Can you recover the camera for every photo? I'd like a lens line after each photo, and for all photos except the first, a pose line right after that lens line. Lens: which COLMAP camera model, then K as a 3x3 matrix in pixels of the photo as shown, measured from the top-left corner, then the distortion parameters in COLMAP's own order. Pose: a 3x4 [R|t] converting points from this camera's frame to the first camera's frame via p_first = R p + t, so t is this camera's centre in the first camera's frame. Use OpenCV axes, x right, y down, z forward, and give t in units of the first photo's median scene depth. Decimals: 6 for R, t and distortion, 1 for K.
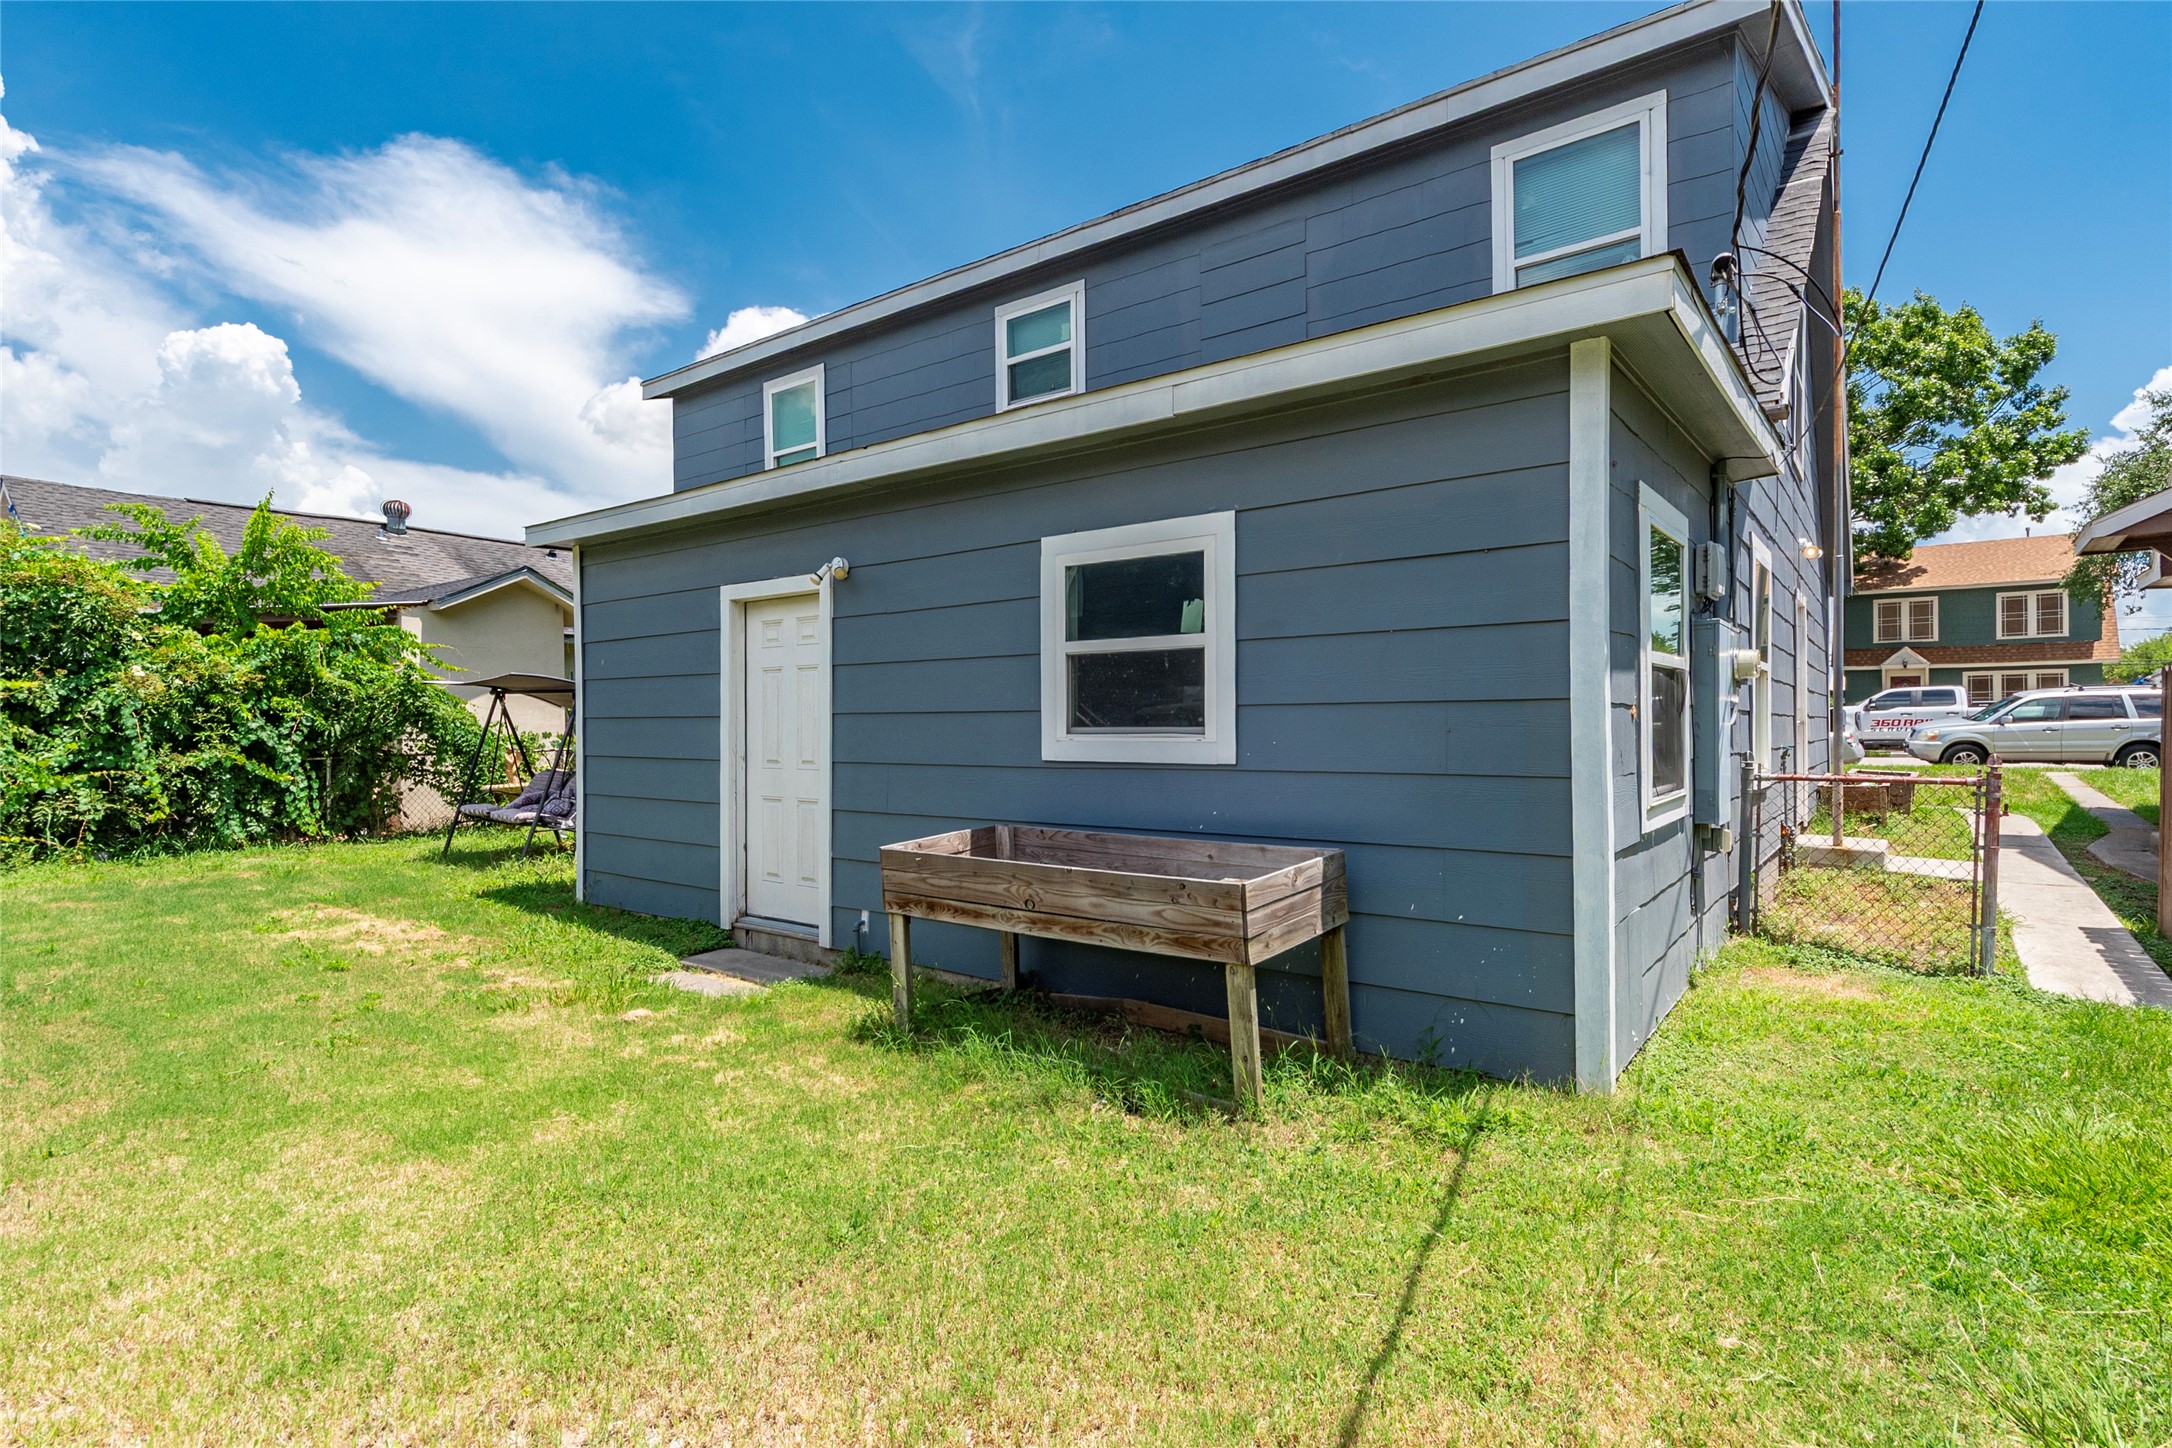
lens RADIAL K [[977.4, 0, 1086.0], [0, 977.4, 724.0], [0, 0, 1]] dist [-0.001167, -0.000295]
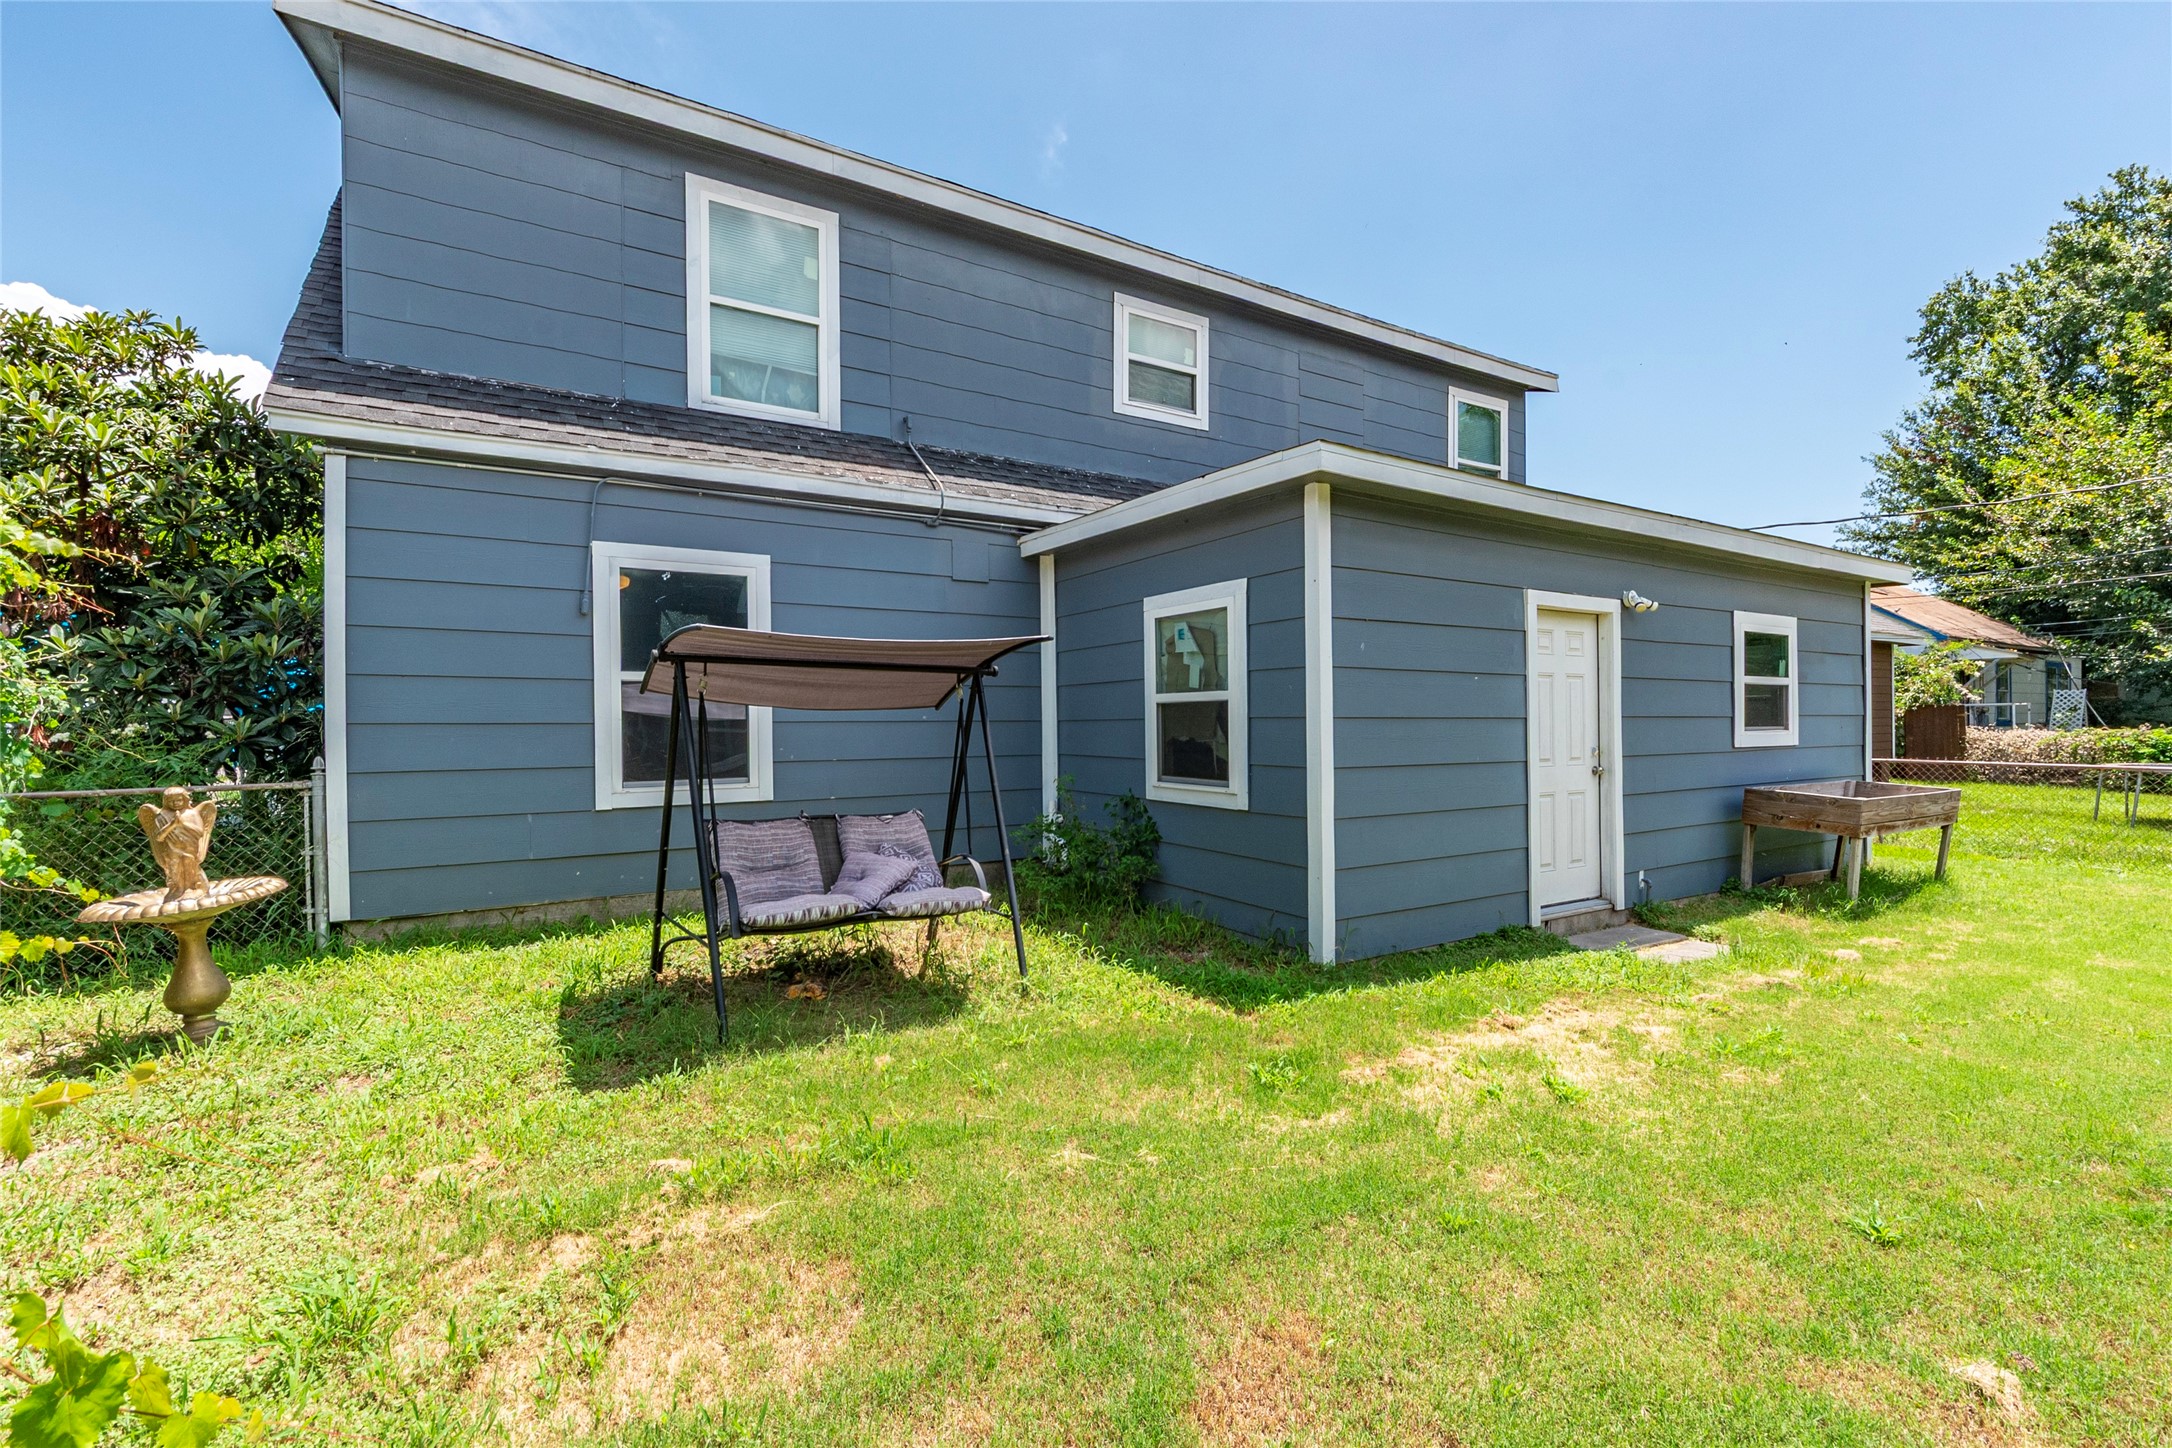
lens RADIAL K [[945.4, 0, 1086.0], [0, 945.4, 724.0], [0, 0, 1]] dist [0.020675, -0.018194]
pose [[0.397092, 0.009443, 0.917730, -1.373912], [0.008298, 0.999869, -0.013879, 0.008887], [-0.917741, 0.013127, 0.396961, 0.966949]]
